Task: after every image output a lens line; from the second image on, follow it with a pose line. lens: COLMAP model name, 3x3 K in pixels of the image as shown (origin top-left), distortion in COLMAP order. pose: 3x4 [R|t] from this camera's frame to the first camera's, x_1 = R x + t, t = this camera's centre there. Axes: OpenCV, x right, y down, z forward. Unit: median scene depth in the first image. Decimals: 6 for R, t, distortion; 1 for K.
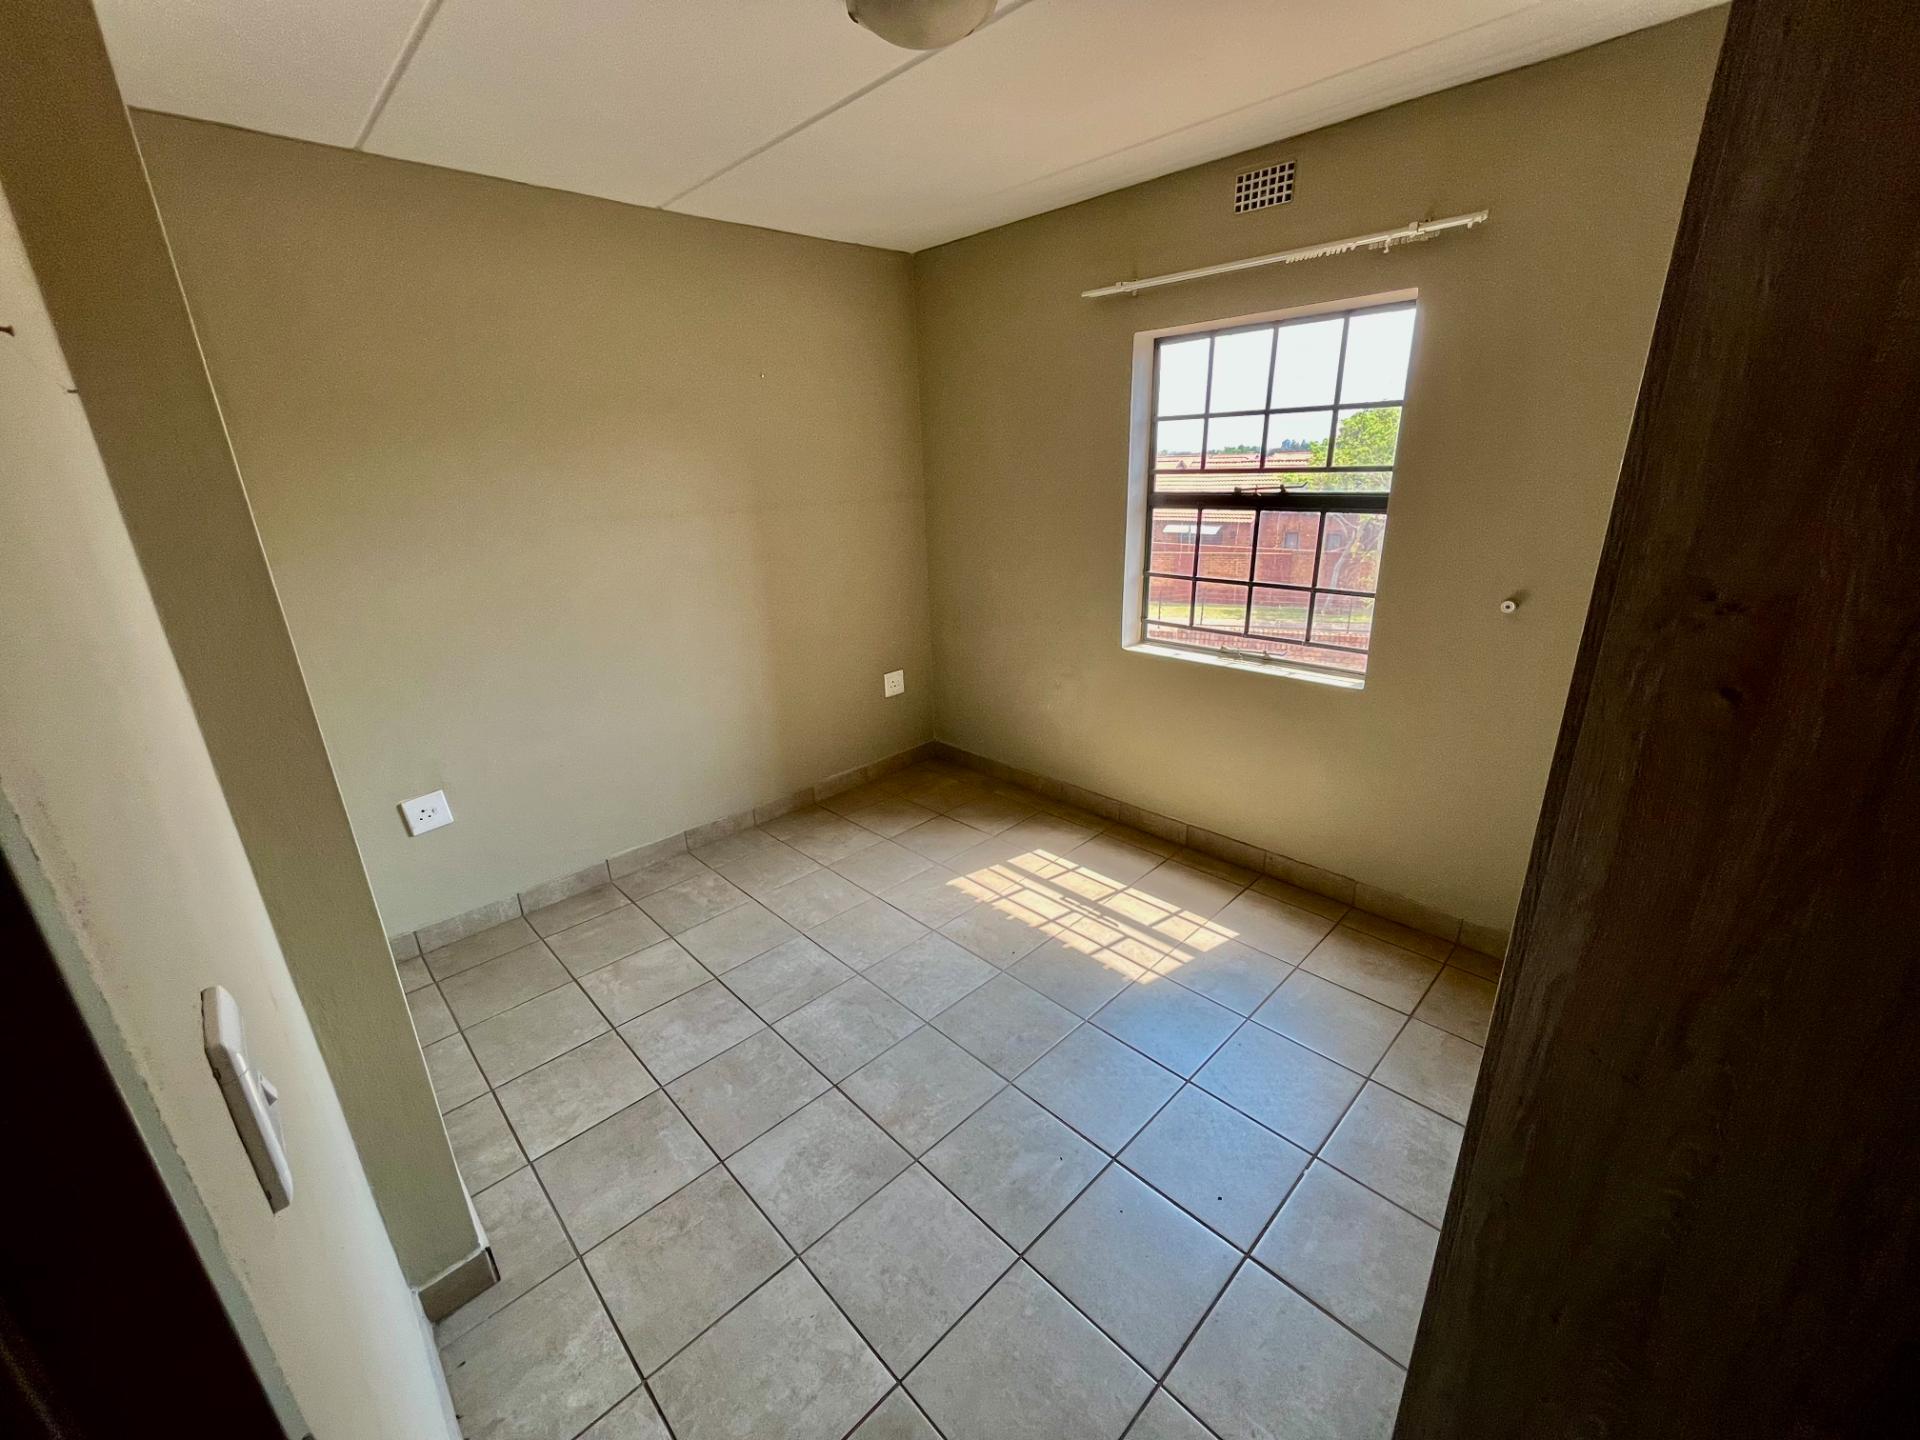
lens RADIAL K [[768.1, 0, 934.7], [0, 768.1, 716.8], [0, 0, 1]] dist [-0.000057, -0.000077]
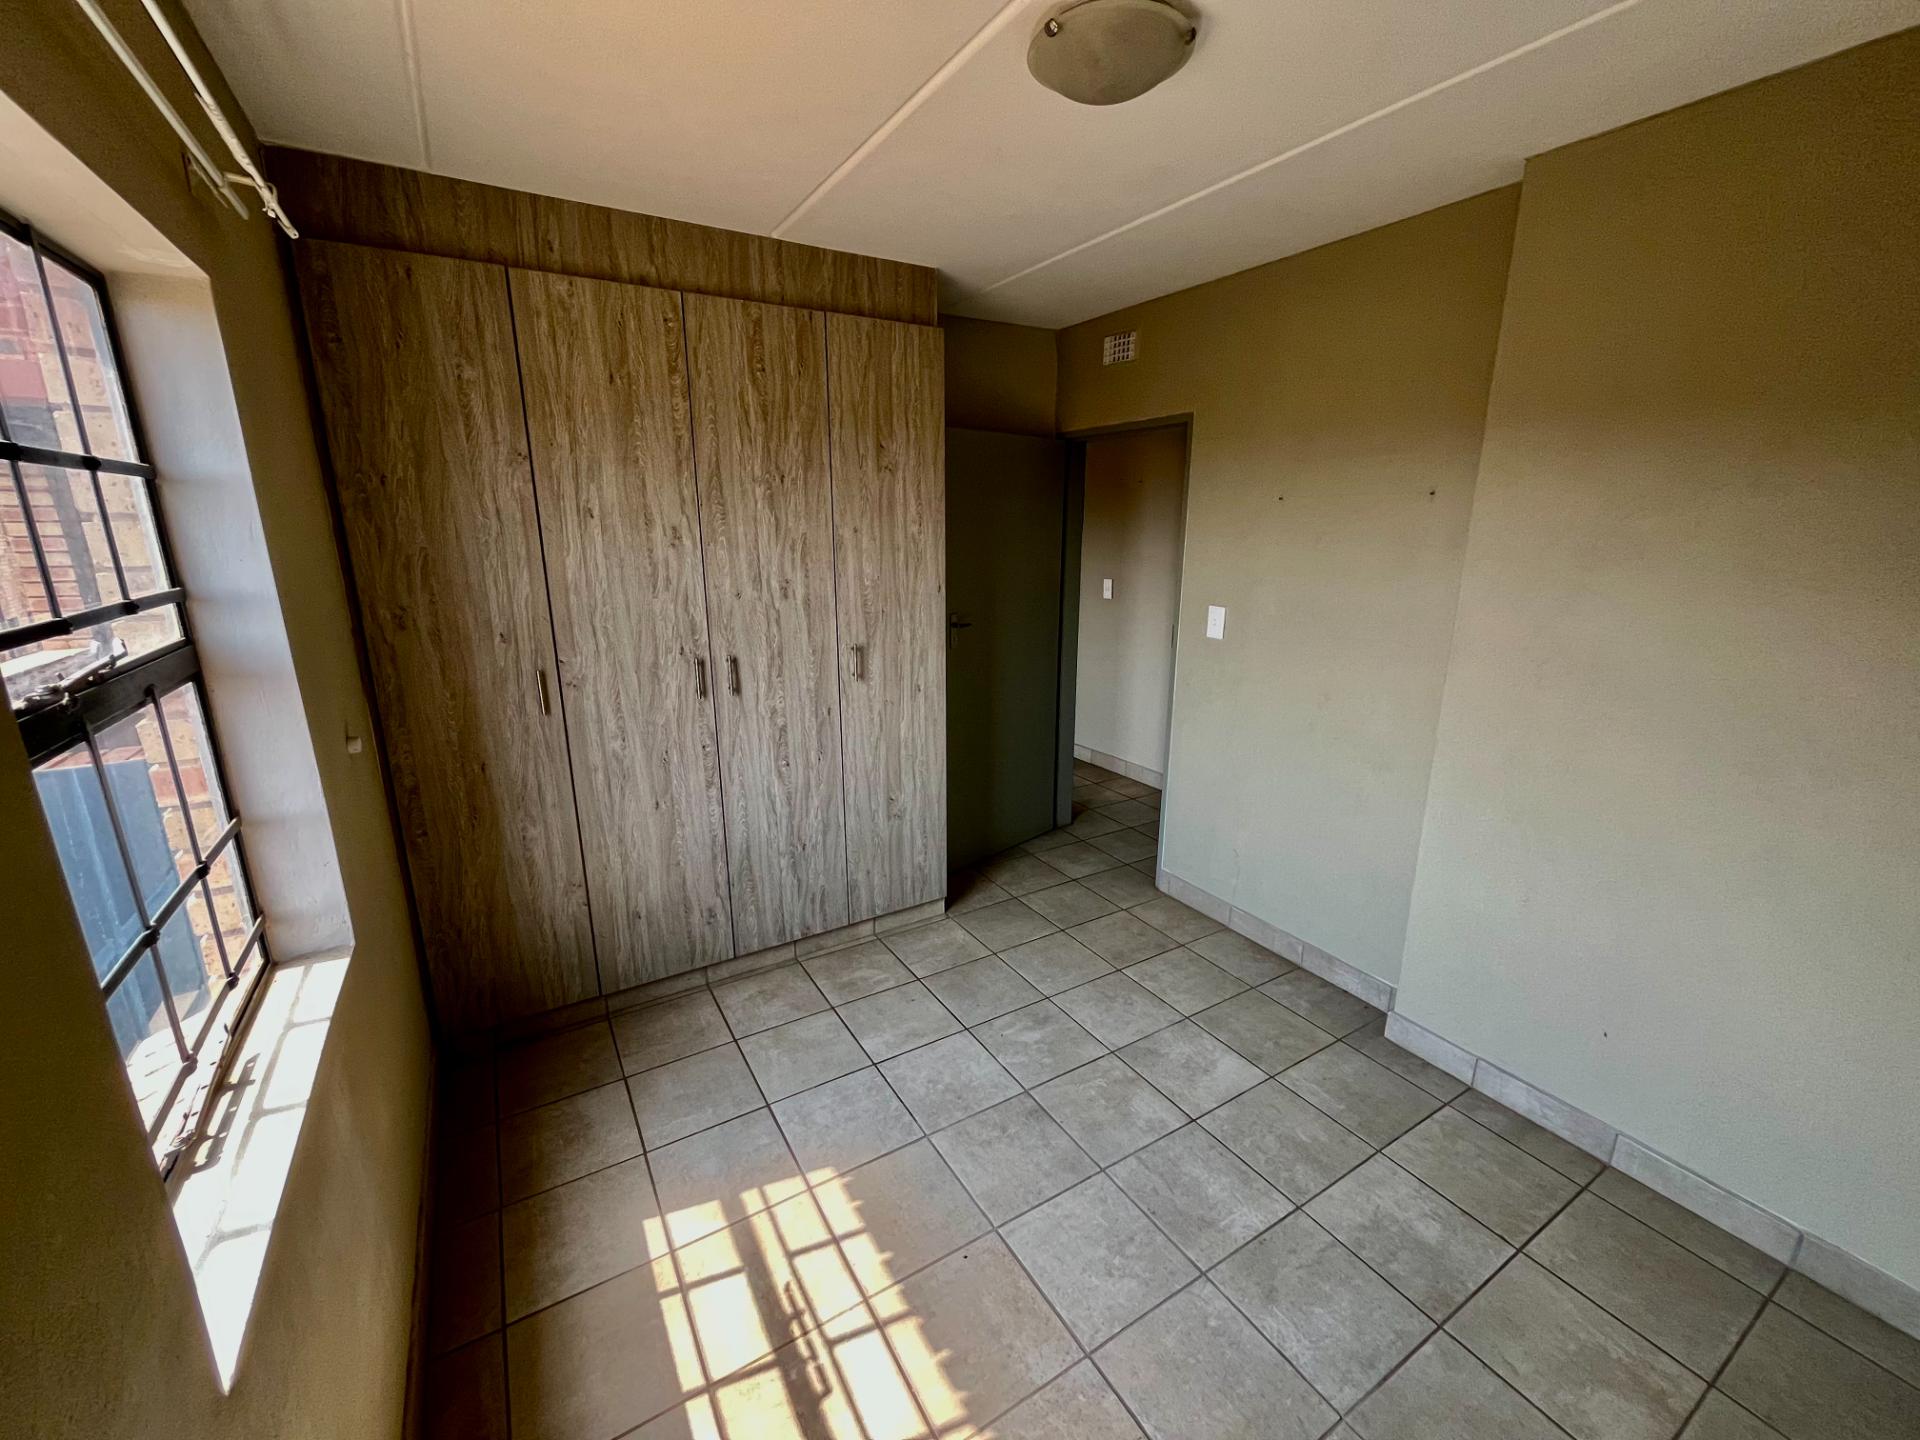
lens RADIAL K [[768.1, 0, 934.7], [0, 768.1, 716.8], [0, 0, 1]] dist [-0.000057, -0.000077]
pose [[-0.973162, -0.022972, 0.228970, -0.011680], [0.105474, 0.839808, 0.532539, -0.481804], [-0.204524, 0.542397, -0.814847, 1.371358]]
